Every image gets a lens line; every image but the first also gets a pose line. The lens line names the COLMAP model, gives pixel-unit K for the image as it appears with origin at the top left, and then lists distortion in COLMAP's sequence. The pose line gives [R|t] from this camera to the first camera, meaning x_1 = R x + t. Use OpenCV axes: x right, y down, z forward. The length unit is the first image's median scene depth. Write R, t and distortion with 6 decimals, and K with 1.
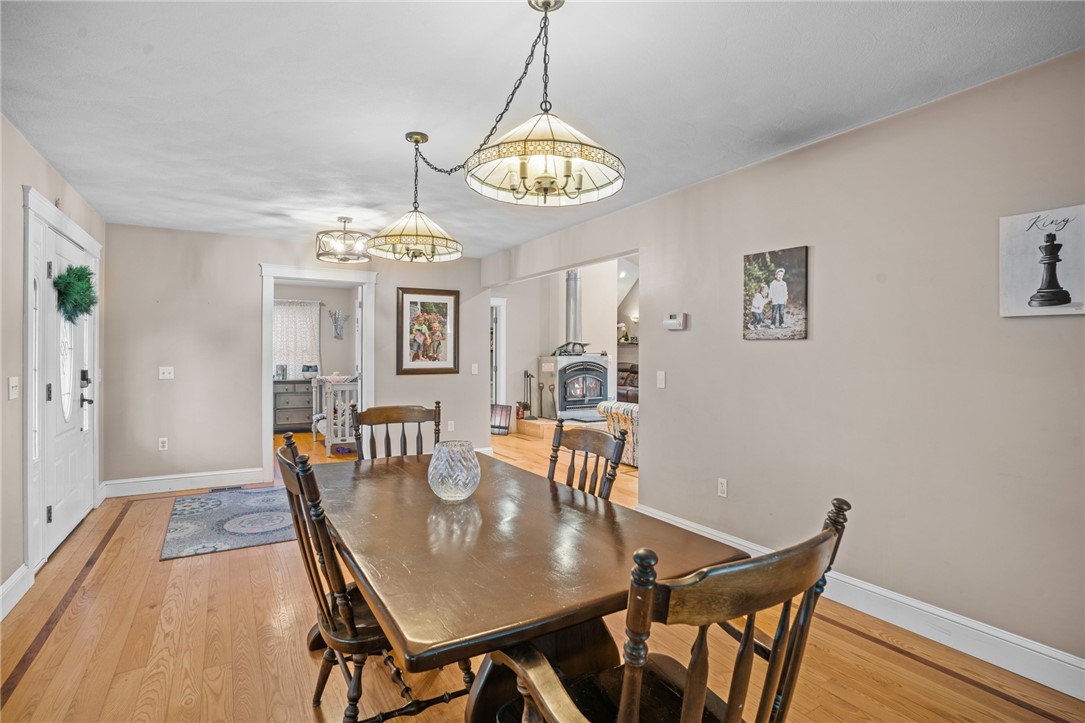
lens RADIAL K [[520.8, 0, 536.0], [0, 520.8, 354.1], [0, 0, 1]] dist [-0.063215, 0.000504]
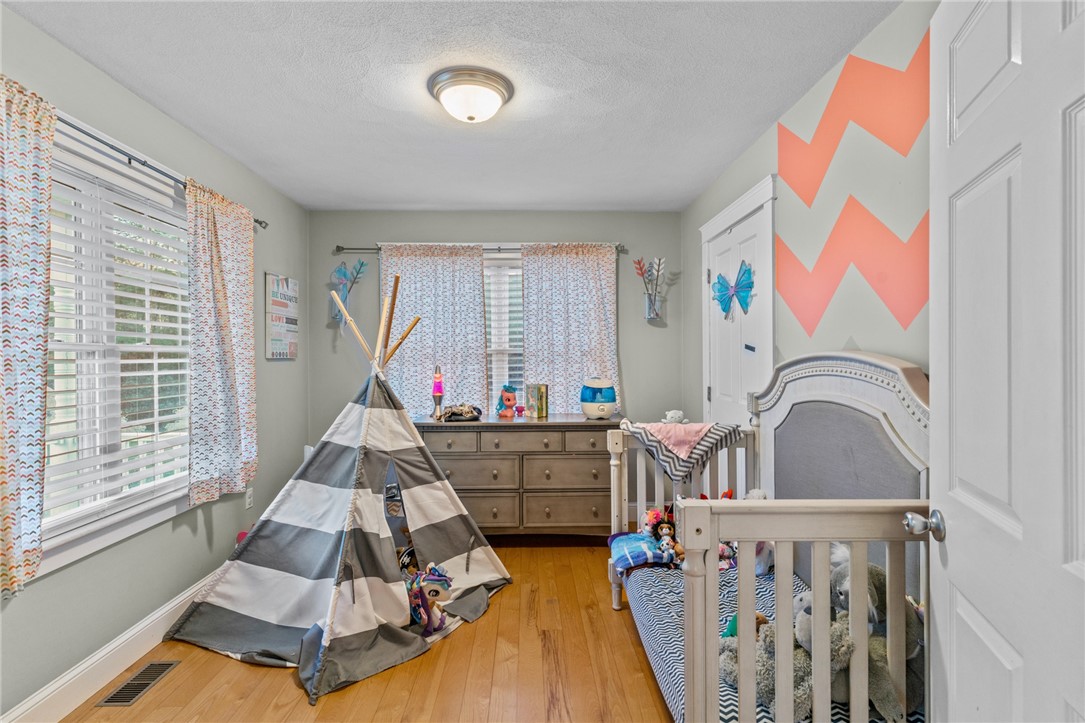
lens RADIAL K [[518.5, 0, 537.7], [0, 518.5, 359.6], [0, 0, 1]] dist [-0.000642, -0.000195]
pose [[0.870916, -0.007283, -0.491379, -0.395465], [0.007864, 0.999969, -0.000884, -0.000560], [0.491370, -0.003094, 0.870946, 0.875667]]
